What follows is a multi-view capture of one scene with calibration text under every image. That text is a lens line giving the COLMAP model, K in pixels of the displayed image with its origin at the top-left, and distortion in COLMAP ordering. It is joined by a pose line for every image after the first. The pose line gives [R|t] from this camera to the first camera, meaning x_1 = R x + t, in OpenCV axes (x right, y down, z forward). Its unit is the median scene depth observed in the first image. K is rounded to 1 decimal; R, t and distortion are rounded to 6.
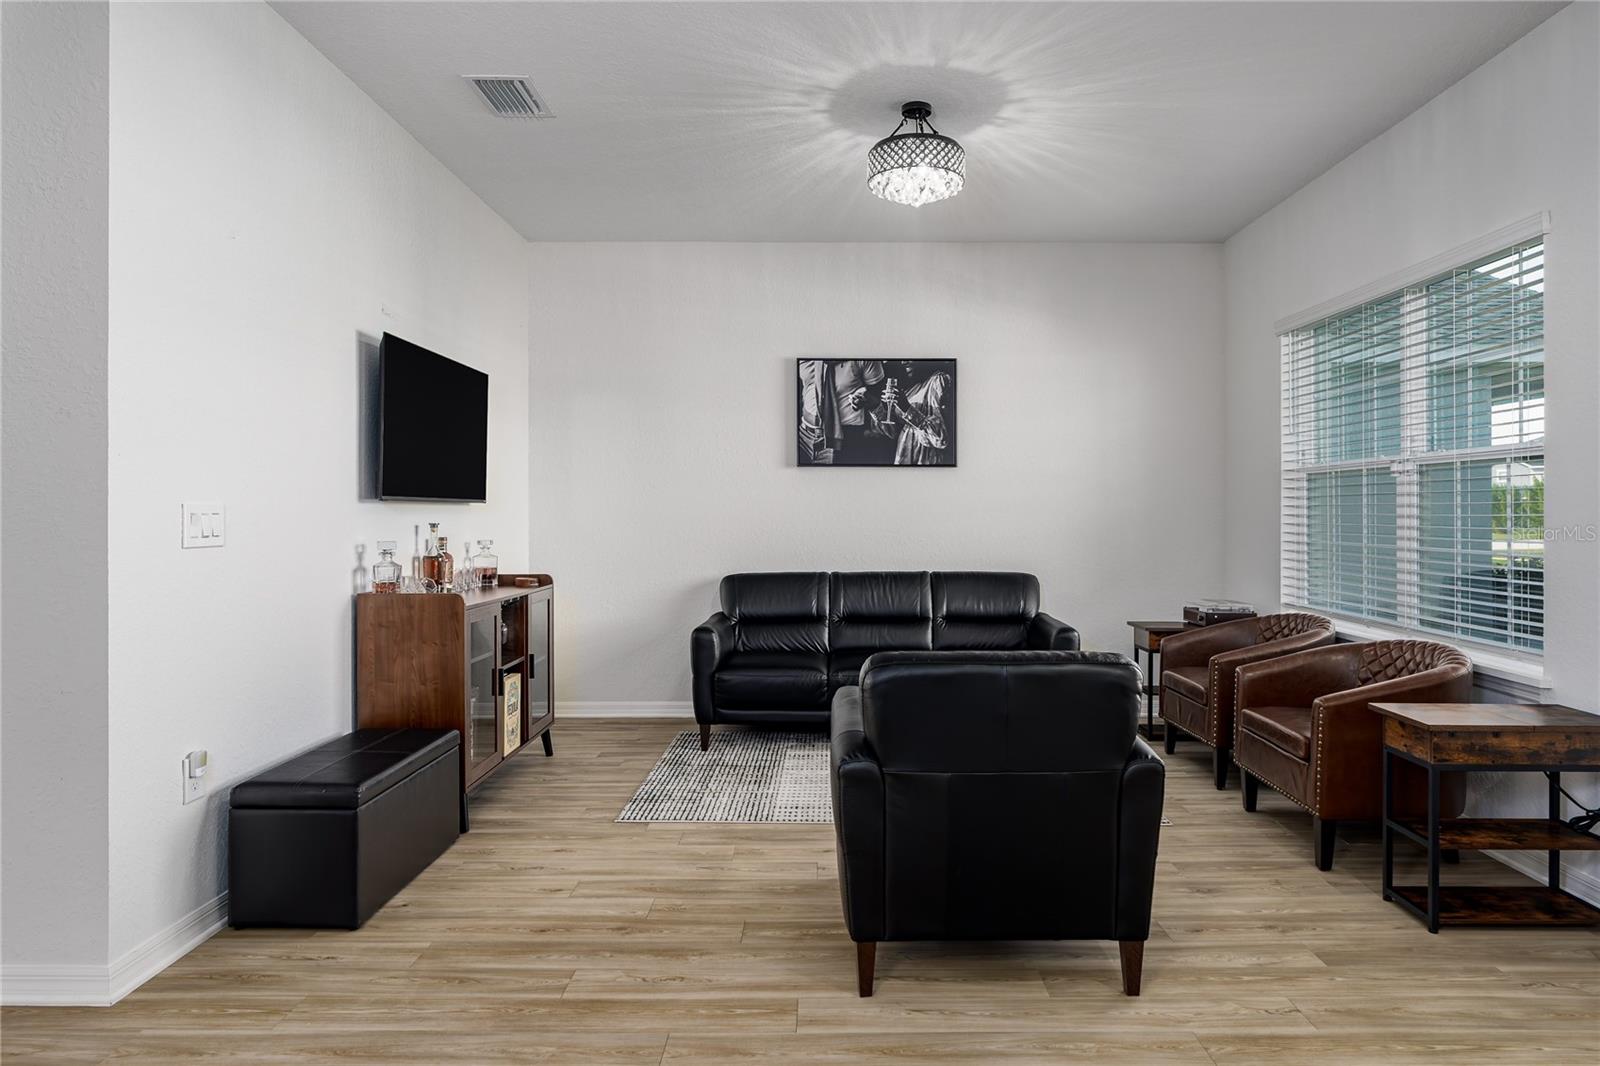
lens RADIAL K [[896.2, 0, 791.0], [0, 896.2, 543.5], [0, 0, 1]] dist [0.003684, -0.000868]
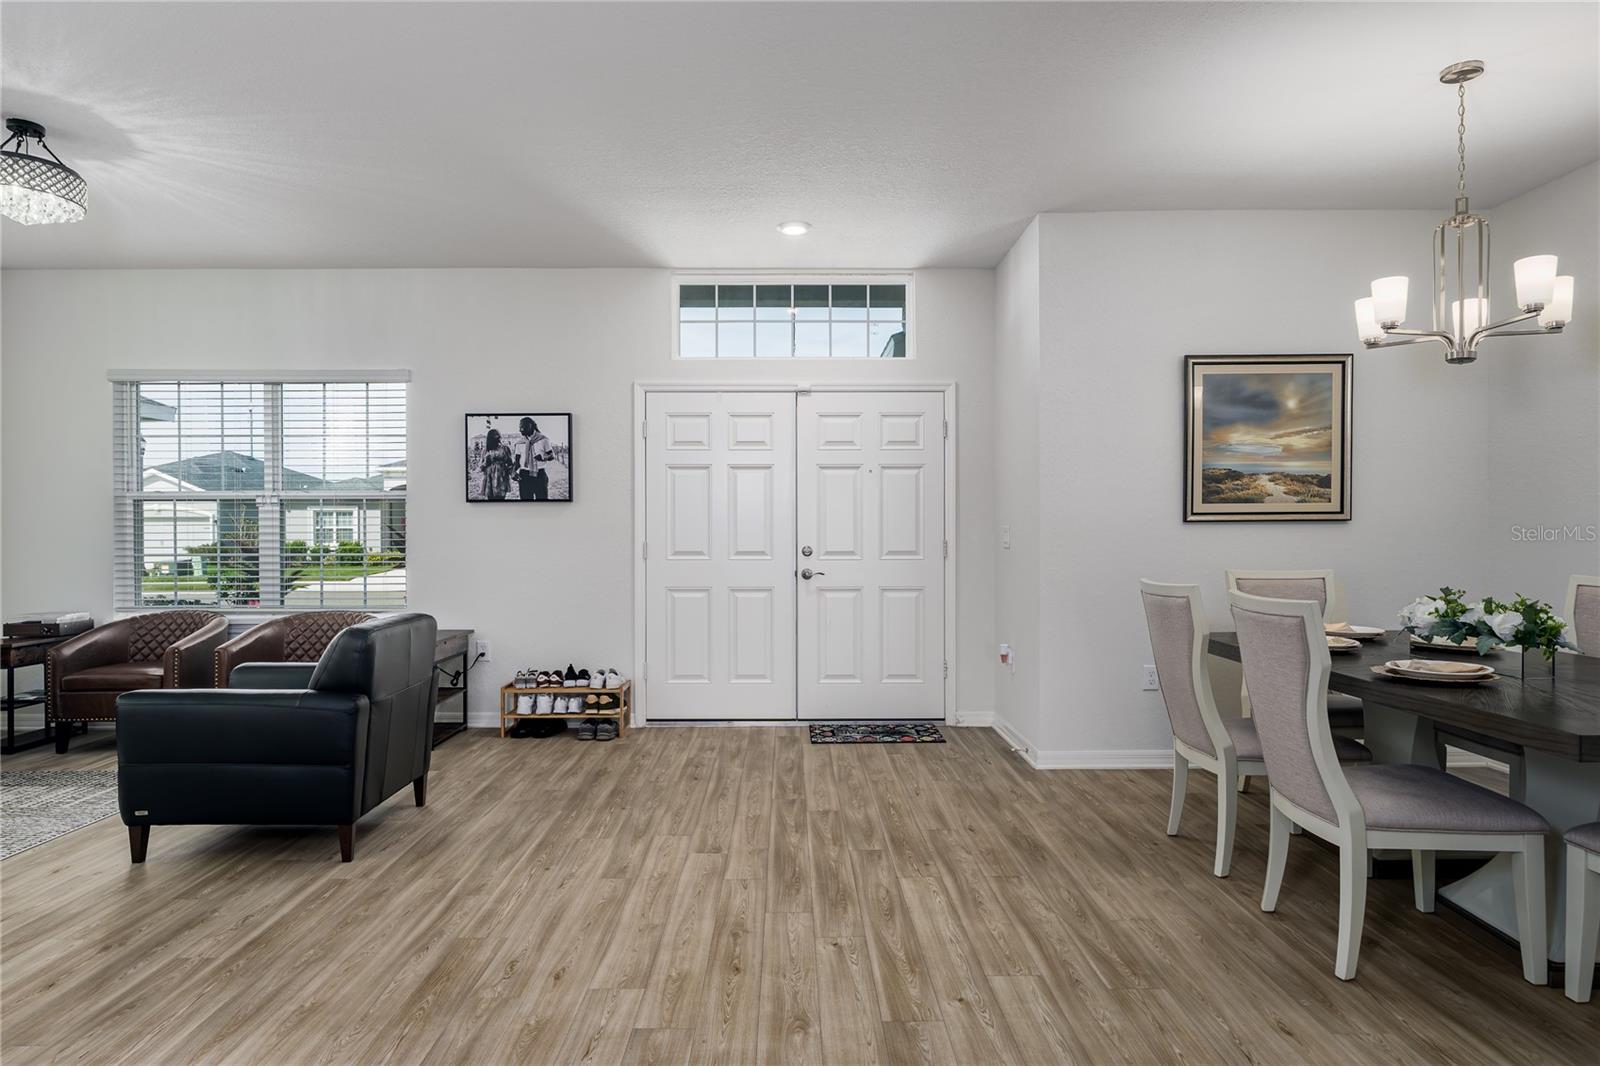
lens RADIAL K [[896.2, 0, 785.2], [0, 896.2, 533.0], [0, 0, 1]] dist [0.003684, -0.000868]
pose [[-0.008673, 0.004568, 0.999952, -1.235954], [0.019470, 0.999801, -0.004398, -0.013070], [-0.999773, 0.019431, -0.008761, 0.253312]]
